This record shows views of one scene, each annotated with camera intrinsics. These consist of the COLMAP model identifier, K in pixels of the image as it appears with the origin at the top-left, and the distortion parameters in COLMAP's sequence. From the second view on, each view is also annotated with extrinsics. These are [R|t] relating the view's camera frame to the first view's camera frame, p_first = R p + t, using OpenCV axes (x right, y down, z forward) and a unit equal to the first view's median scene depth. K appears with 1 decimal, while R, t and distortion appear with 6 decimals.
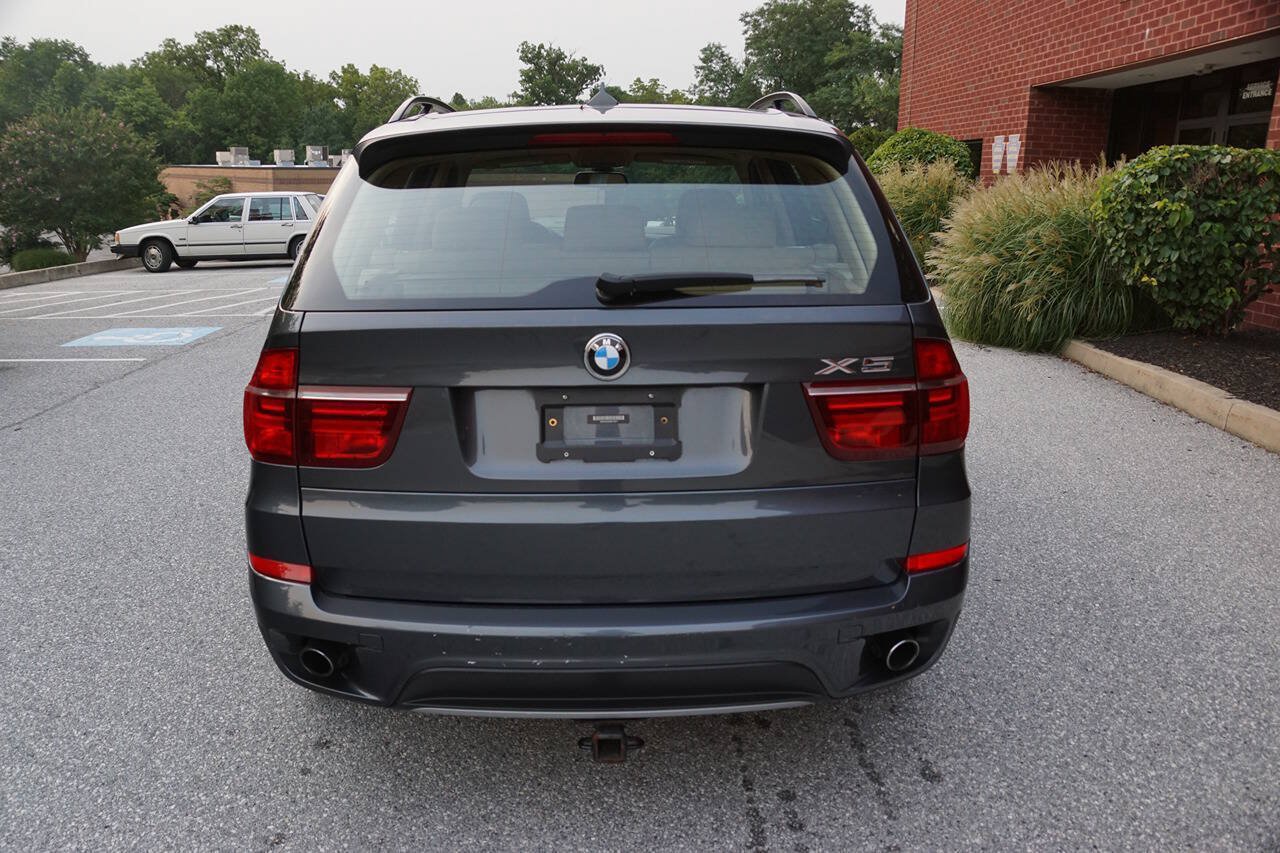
lens RADIAL K [[1056.9, 0, 623.6], [0, 1056.9, 462.3], [0, 0, 1]] dist [-0.172482, 0.154035]
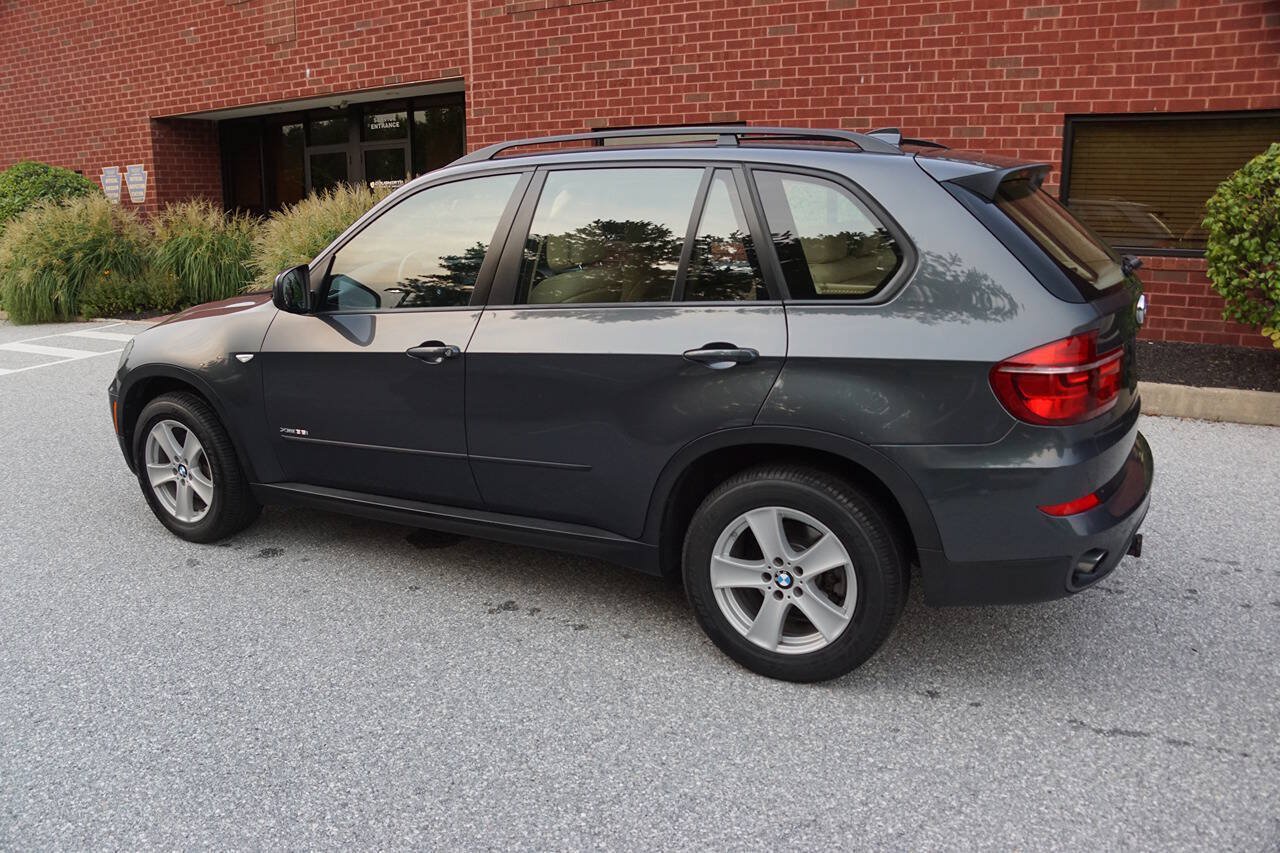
lens RADIAL K [[1017.3, 0, 619.2], [0, 1017.3, 454.5], [0, 0, 1]] dist [-0.182307, 0.134061]
pose [[0.501667, -0.235633, 0.832351, -0.260473], [0.252735, 0.960130, 0.119480, -0.039714], [-0.827318, 0.150425, 0.541218, 0.128879]]
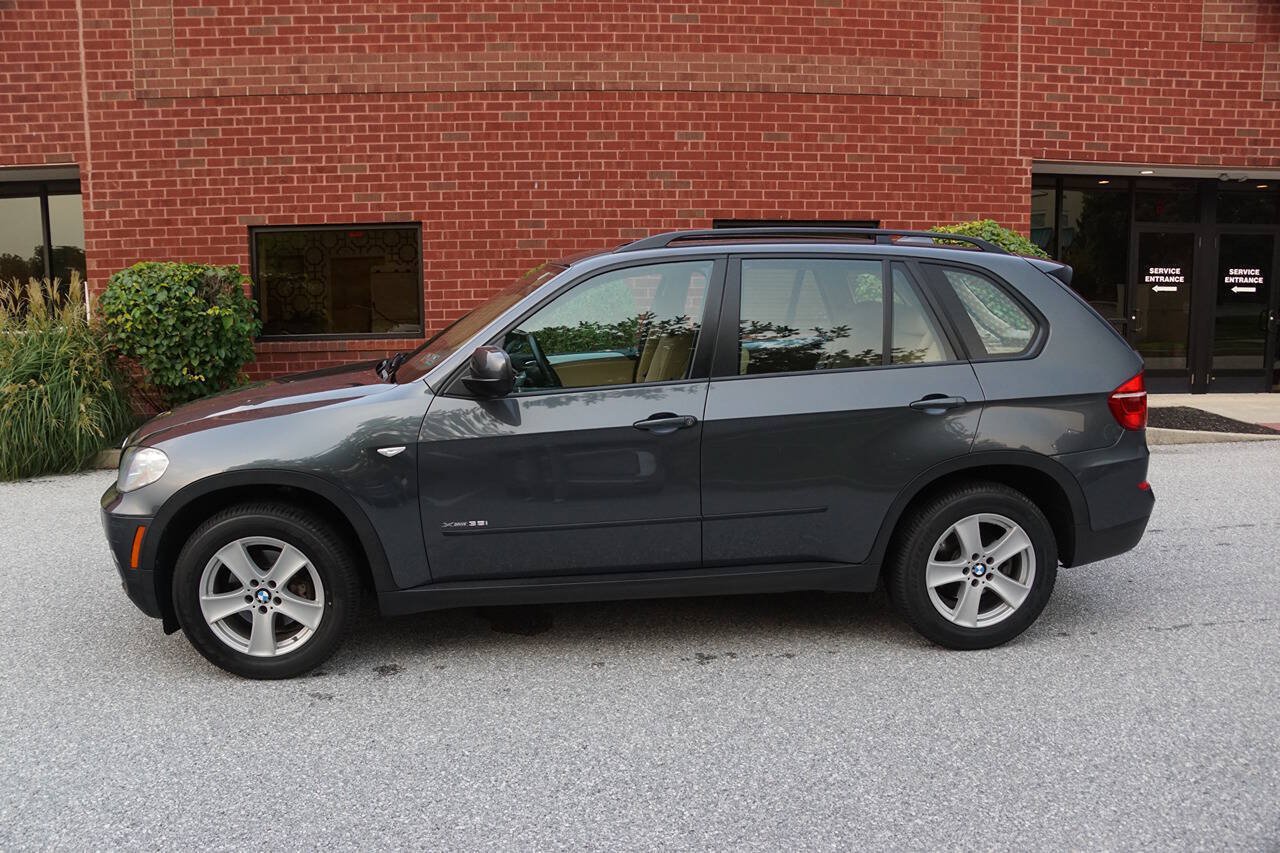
lens RADIAL K [[1026.5, 0, 623.7], [0, 1026.5, 450.7], [0, 0, 1]] dist [-0.179525, 0.138144]
pose [[-0.073305, -0.165789, 0.983433, -0.335754], [0.279564, 0.943135, 0.179834, -0.090714], [-0.957325, 0.288115, -0.022788, 0.316889]]
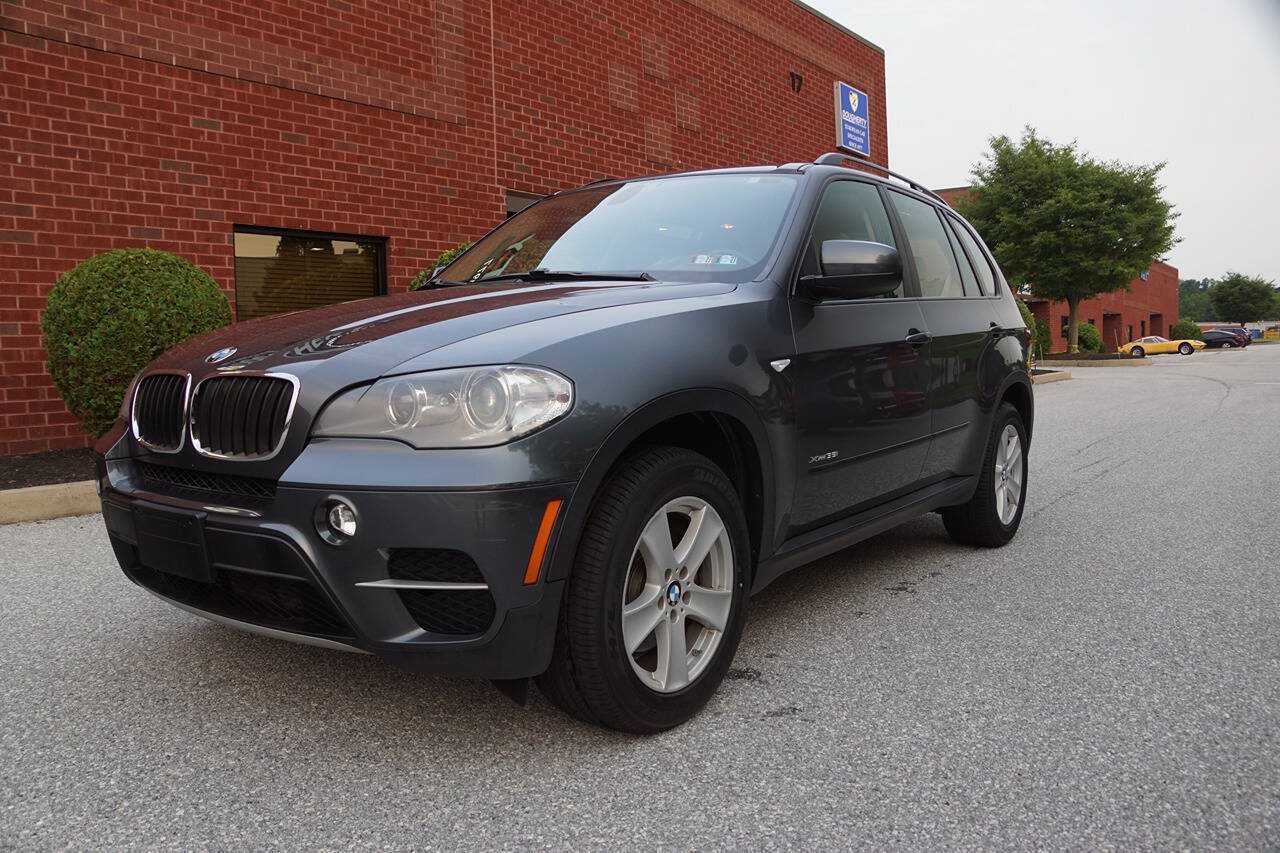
lens RADIAL K [[1011.9, 0, 632.8], [0, 1011.9, 444.1], [0, 0, 1]] dist [-0.179346, 0.124063]
pose [[-0.792174, -0.048950, 0.608328, -0.168584], [0.174814, 0.936811, 0.303028, -0.110407], [-0.584722, 0.346396, -0.733560, 0.537288]]
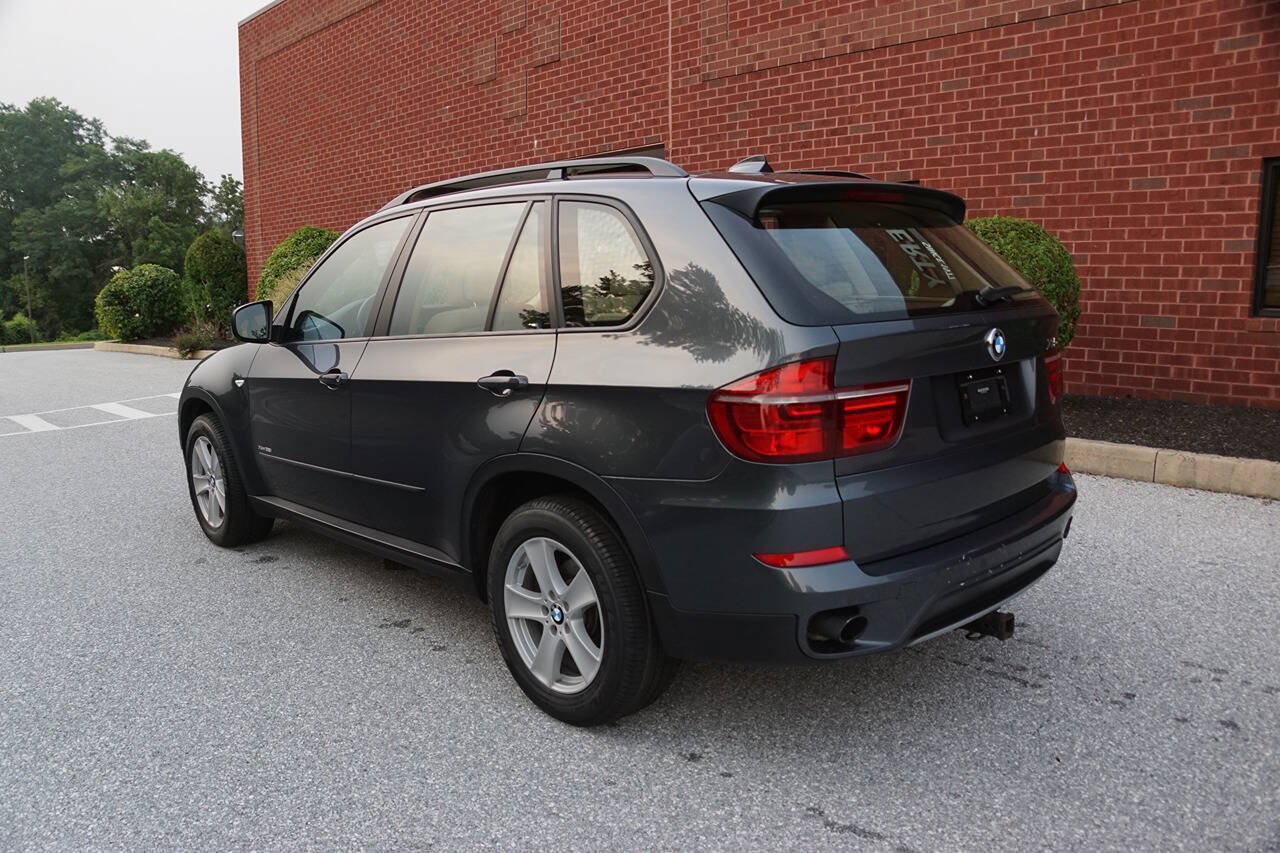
lens RADIAL K [[1017.3, 0, 619.2], [0, 1017.3, 454.5], [0, 0, 1]] dist [-0.182307, 0.134061]
pose [[0.751961, -0.139871, 0.644198, -0.189265], [0.202132, 0.979080, -0.023363, -0.003626], [-0.627453, 0.147781, 0.764502, 0.044897]]
